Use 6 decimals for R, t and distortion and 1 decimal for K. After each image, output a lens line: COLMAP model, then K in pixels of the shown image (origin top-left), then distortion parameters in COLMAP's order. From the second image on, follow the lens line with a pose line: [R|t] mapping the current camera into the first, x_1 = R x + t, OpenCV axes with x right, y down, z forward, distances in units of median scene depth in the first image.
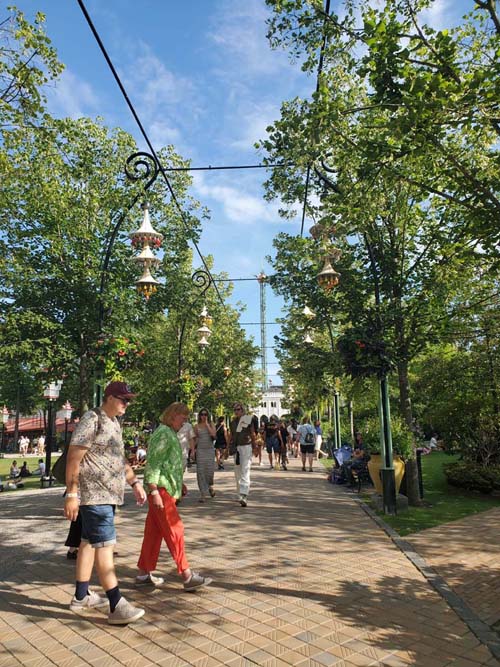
lens RADIAL K [[511.2, 0, 250.0], [0, 511.2, 333.5], [0, 0, 1]] dist [0.016584, -0.003523]
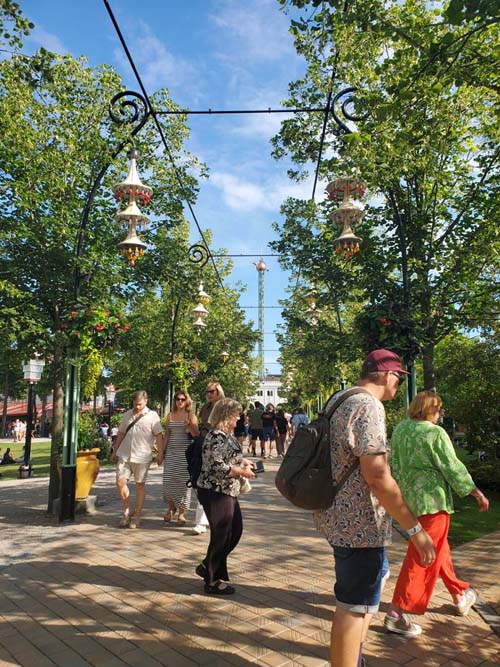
lens RADIAL K [[511.1, 0, 259.6], [0, 511.1, 337.8], [0, 0, 1]] dist [0.010486, -0.013269]
pose [[0.999464, 0.020882, 0.025193, -0.009444], [-0.021636, 0.999314, 0.030045, 0.021139], [-0.024548, -0.030574, 0.999231, 0.133997]]
